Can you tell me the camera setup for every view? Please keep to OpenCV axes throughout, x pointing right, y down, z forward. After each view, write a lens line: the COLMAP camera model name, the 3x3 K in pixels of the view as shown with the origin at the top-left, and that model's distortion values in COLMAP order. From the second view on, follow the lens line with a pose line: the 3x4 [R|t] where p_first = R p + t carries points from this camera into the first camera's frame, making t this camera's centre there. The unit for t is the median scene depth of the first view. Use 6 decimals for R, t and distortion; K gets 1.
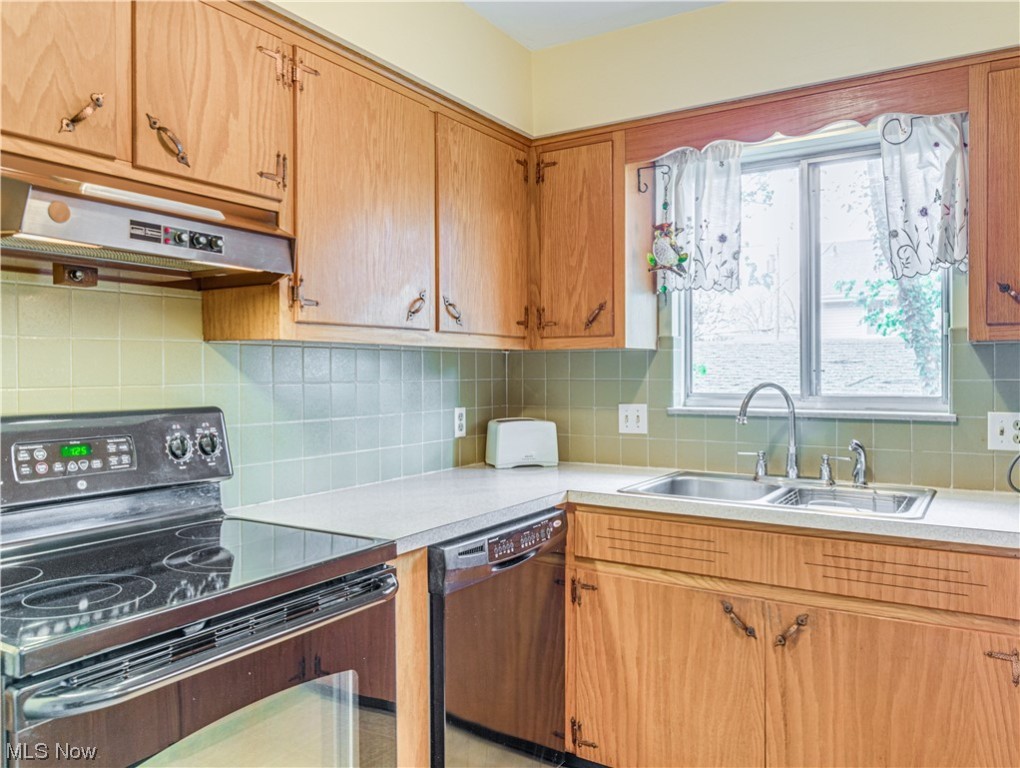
lens RADIAL K [[745.1, 0, 511.1], [0, 745.1, 381.8], [0, 0, 1]] dist [-0.009373, -0.007162]
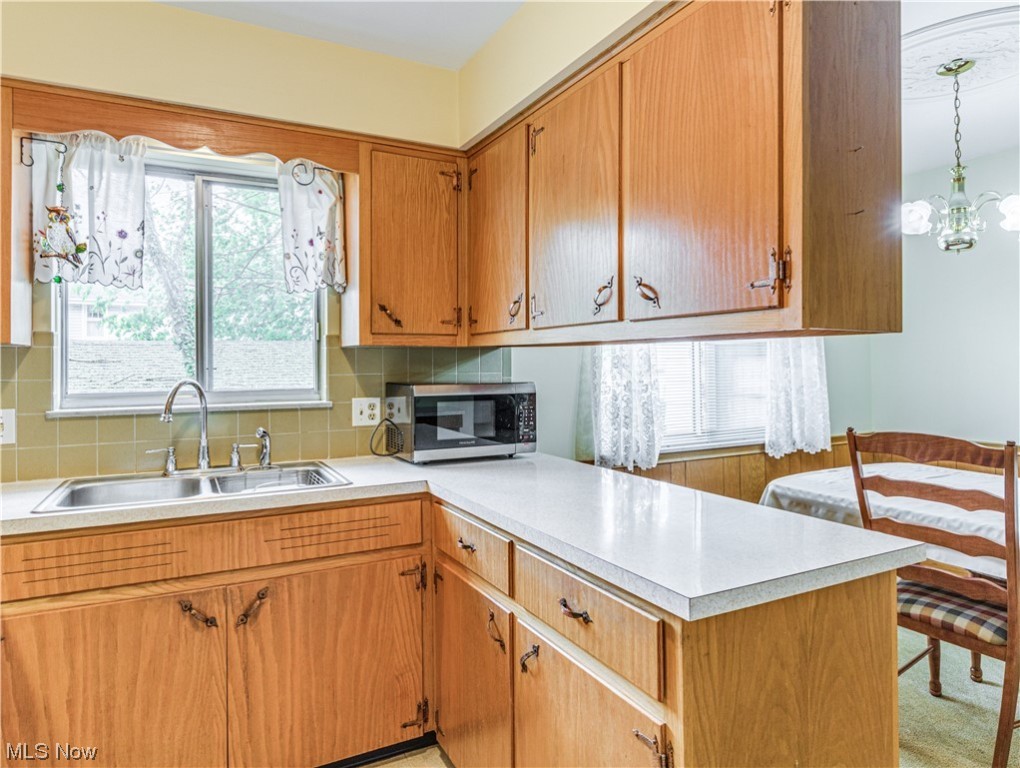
lens RADIAL K [[636.2, 0, 506.2], [0, 636.2, 358.1], [0, 0, 1]] dist [-0.008067, -0.000120]
pose [[0.502943, 0.007793, 0.864285, -0.216970], [0.021047, 0.999552, -0.021260, -0.002022], [-0.864064, 0.028883, 0.502553, 0.178430]]
